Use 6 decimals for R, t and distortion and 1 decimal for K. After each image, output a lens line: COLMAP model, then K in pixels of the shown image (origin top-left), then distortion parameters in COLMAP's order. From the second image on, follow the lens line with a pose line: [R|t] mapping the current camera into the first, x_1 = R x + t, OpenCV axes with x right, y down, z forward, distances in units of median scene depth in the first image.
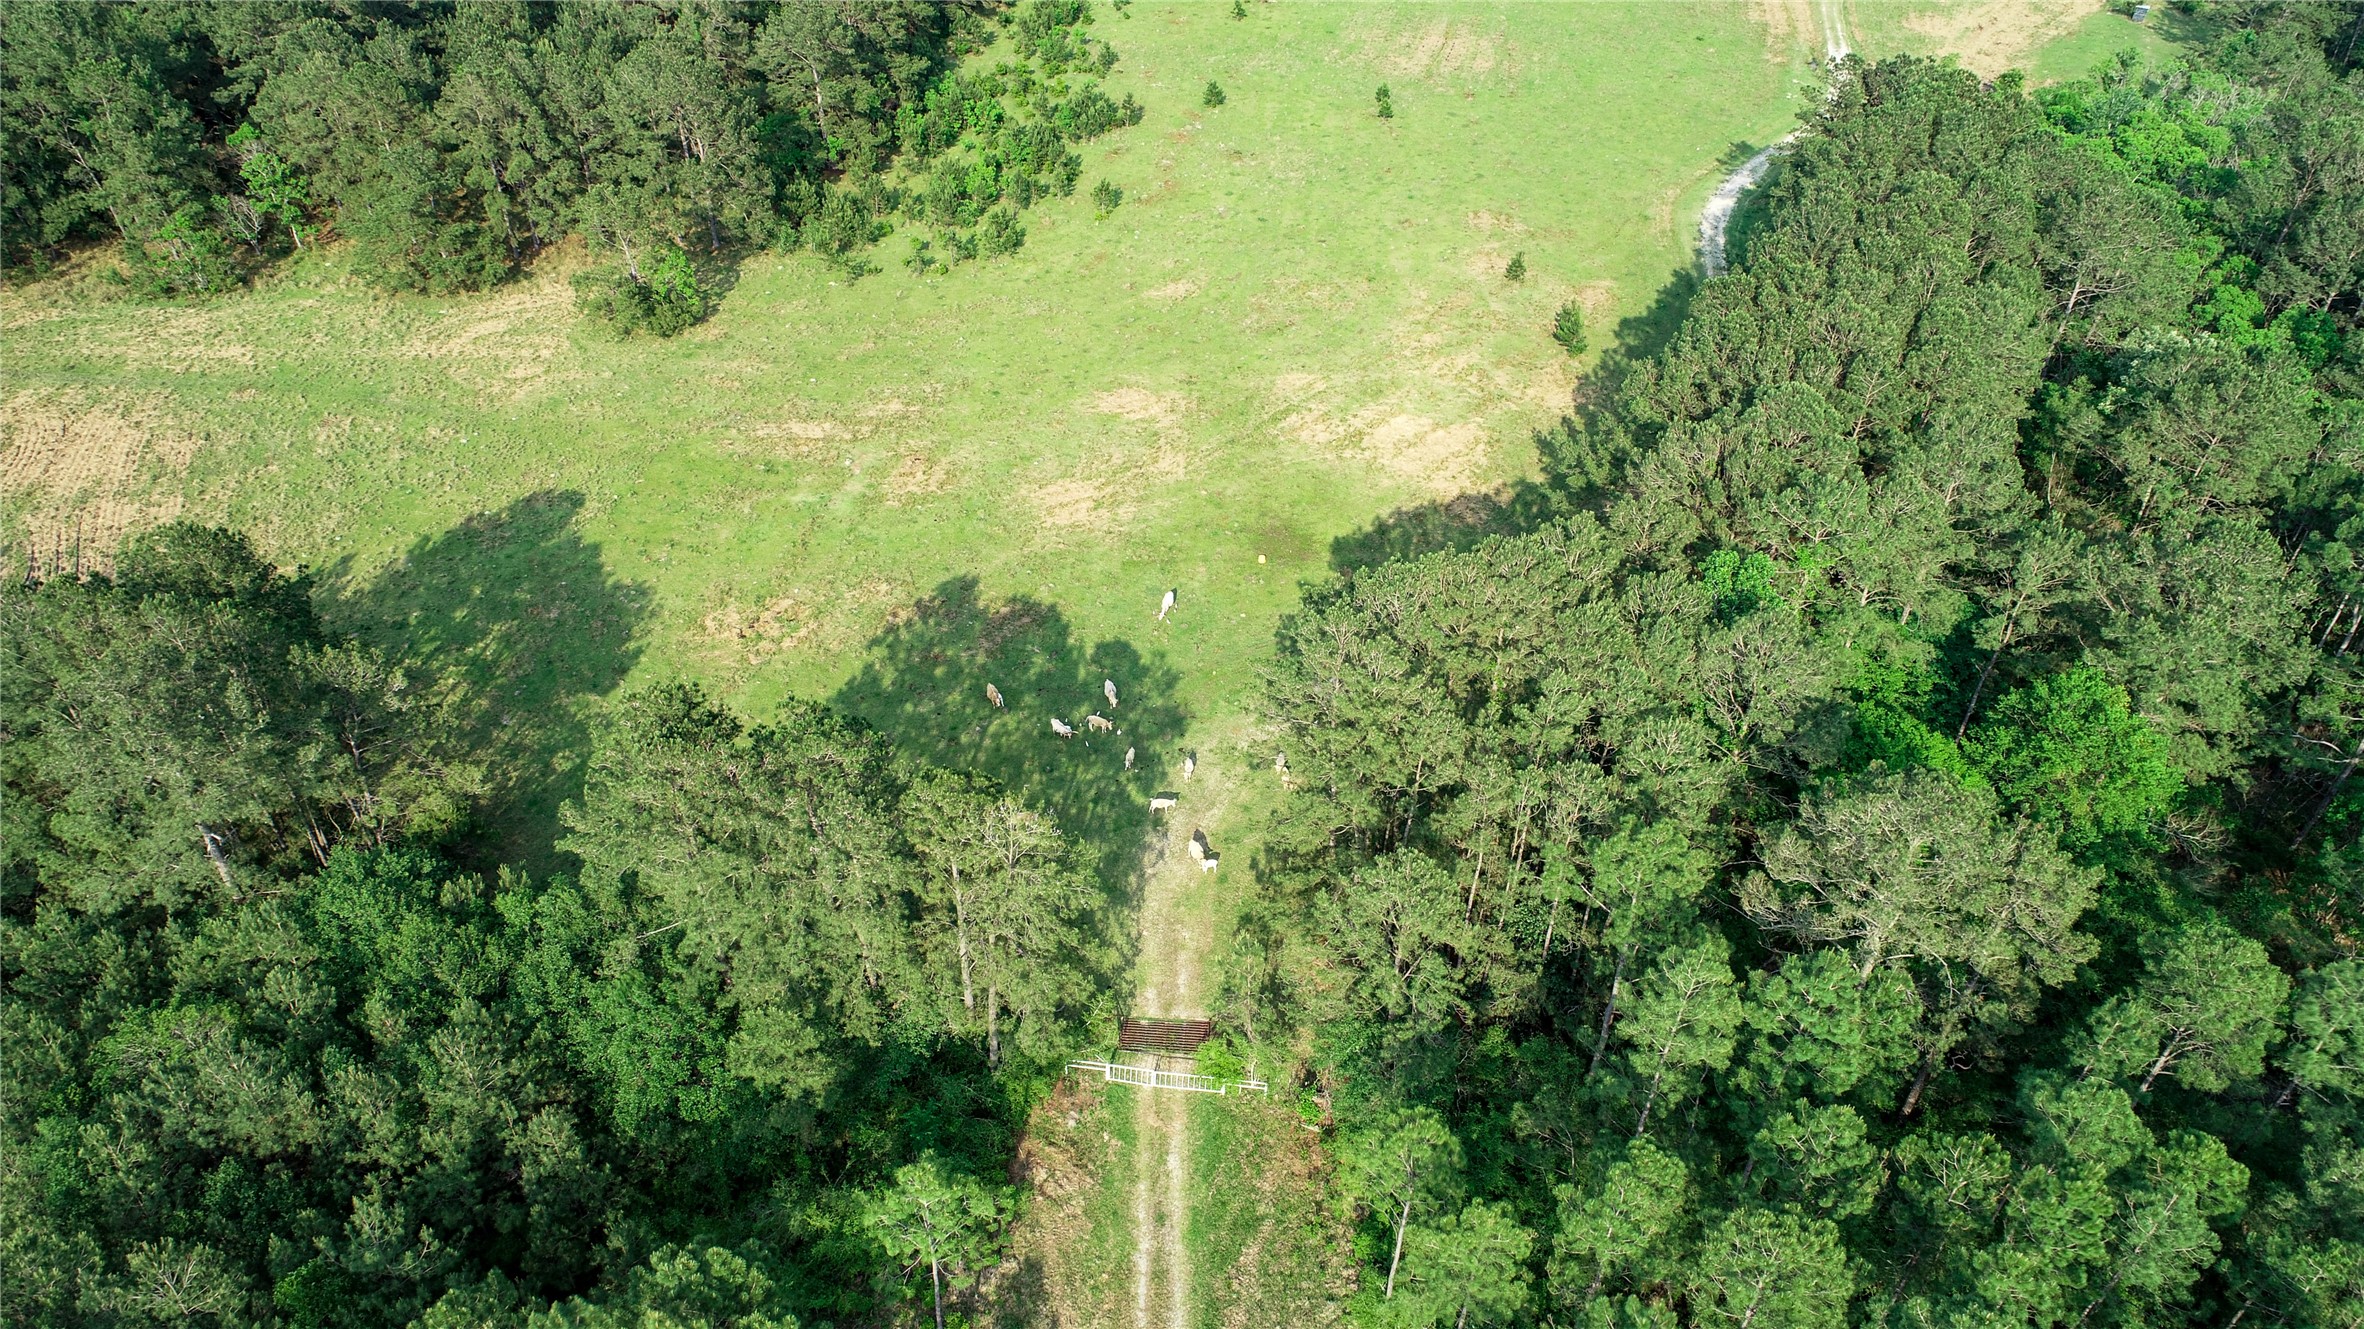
lens RADIAL K [[1587.3, 0, 1172.1], [0, 1587.3, 670.3], [0, 0, 1]] dist [-0.001045, 0.000716]
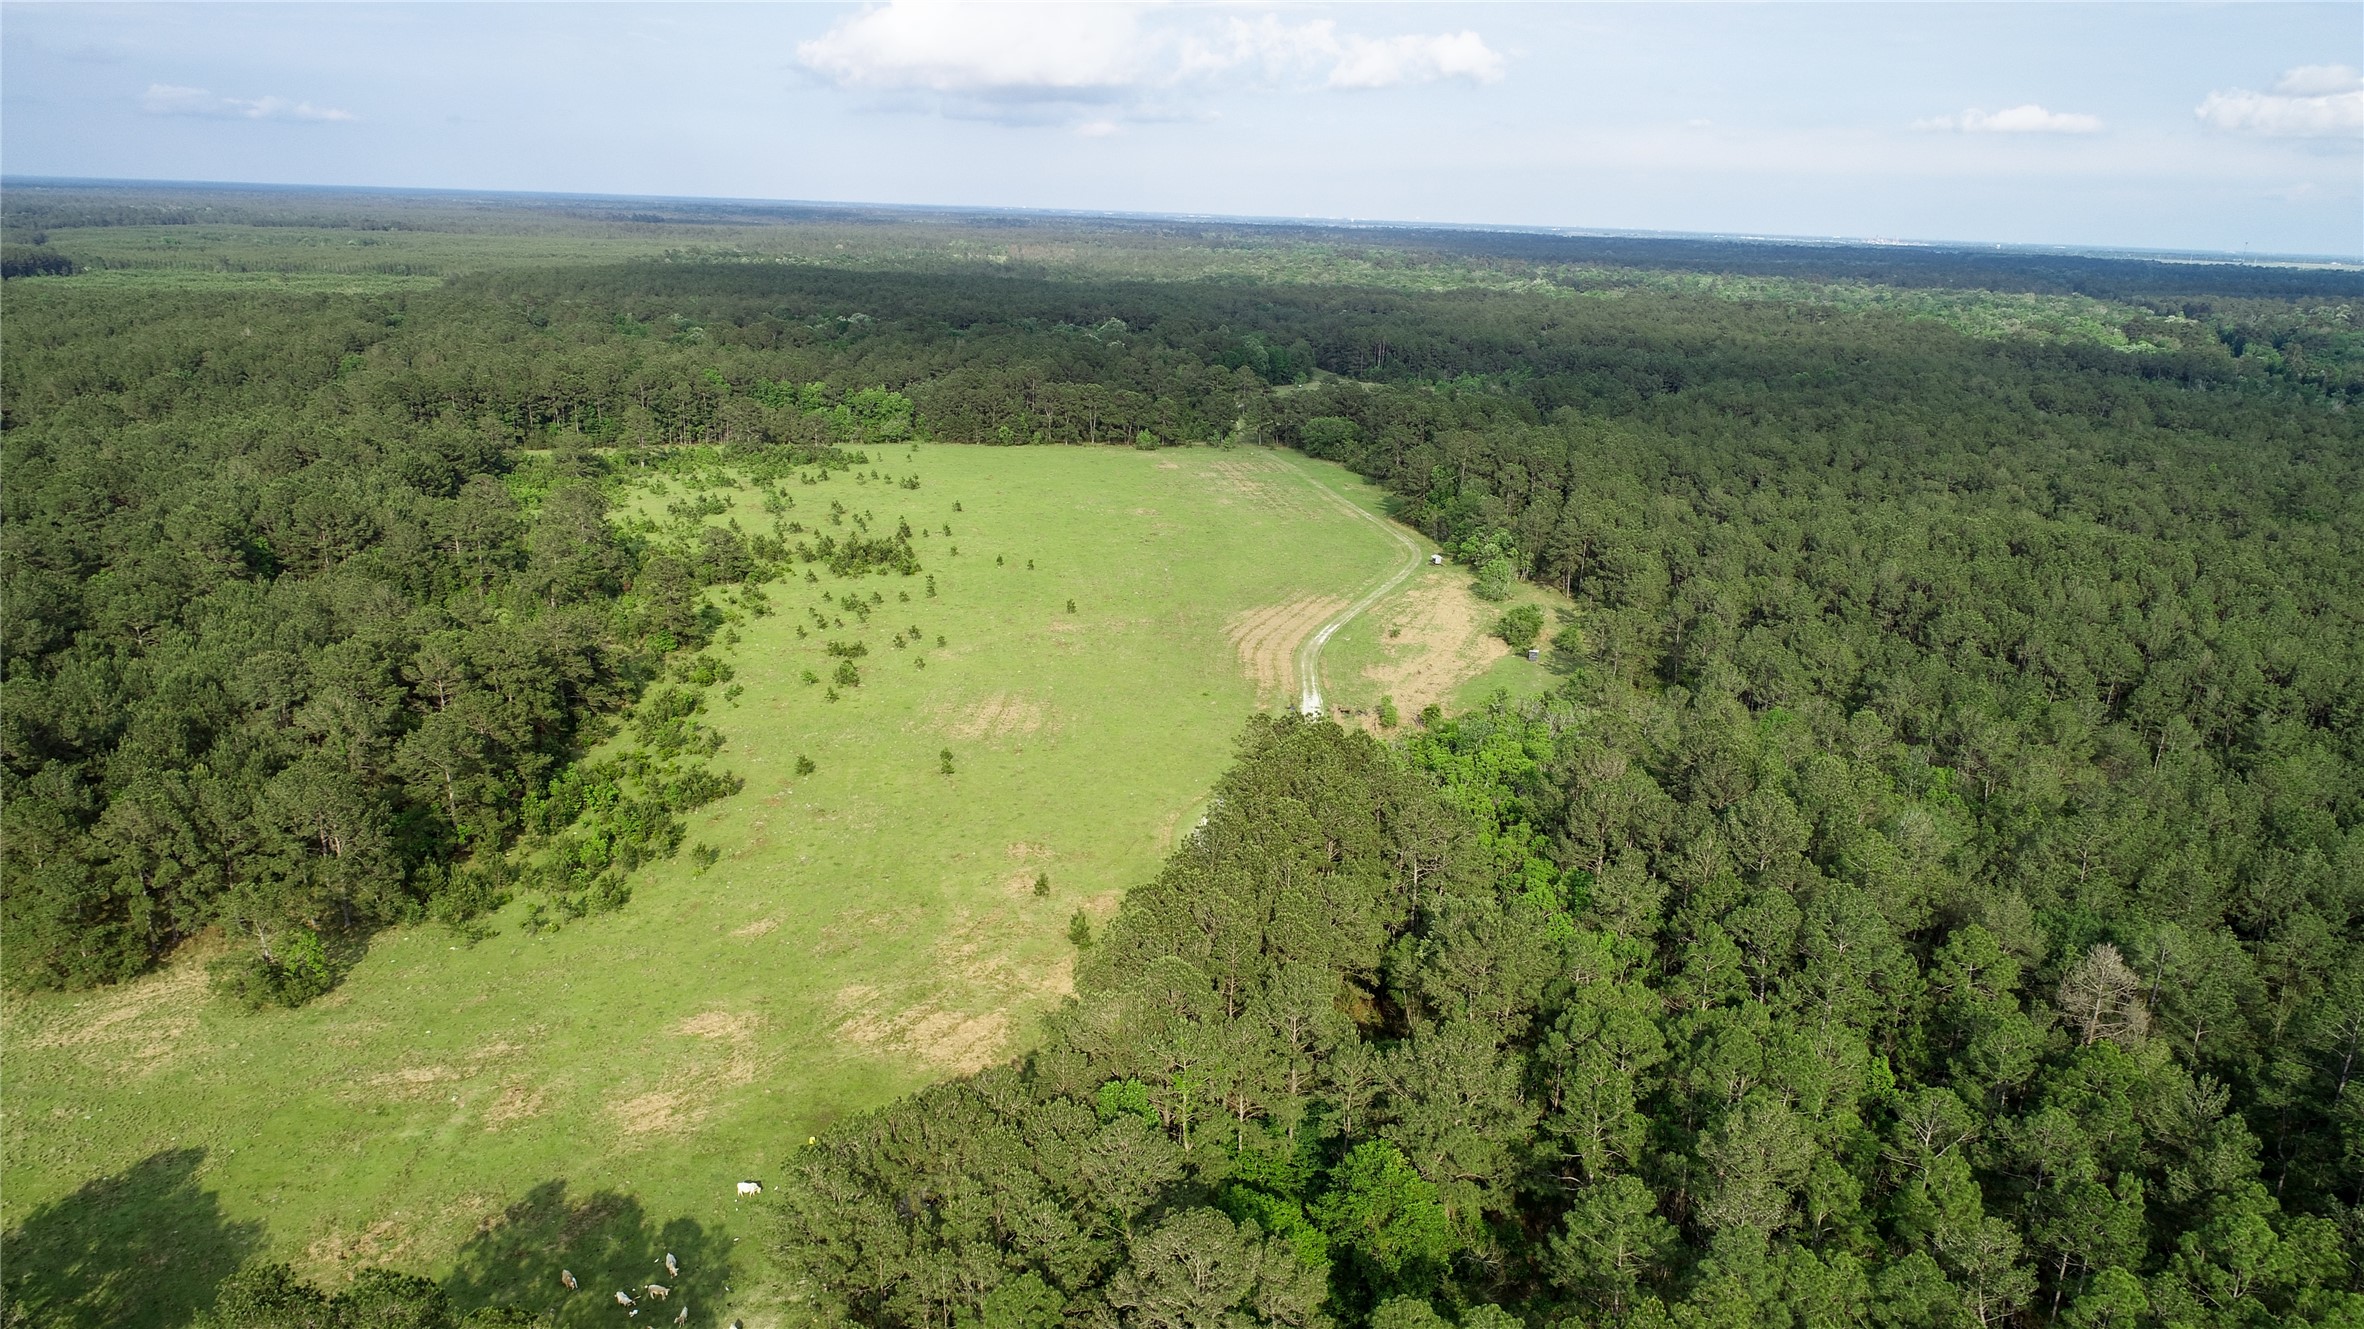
lens RADIAL K [[1587.3, 0, 1175.1], [0, 1587.3, 677.0], [0, 0, 1]] dist [-0.001045, 0.000716]
pose [[0.978160, -0.056662, 0.199983, 0.083872], [0.126802, 0.925022, -0.358127, 0.057388], [-0.164696, 0.375663, 0.912004, -0.227988]]
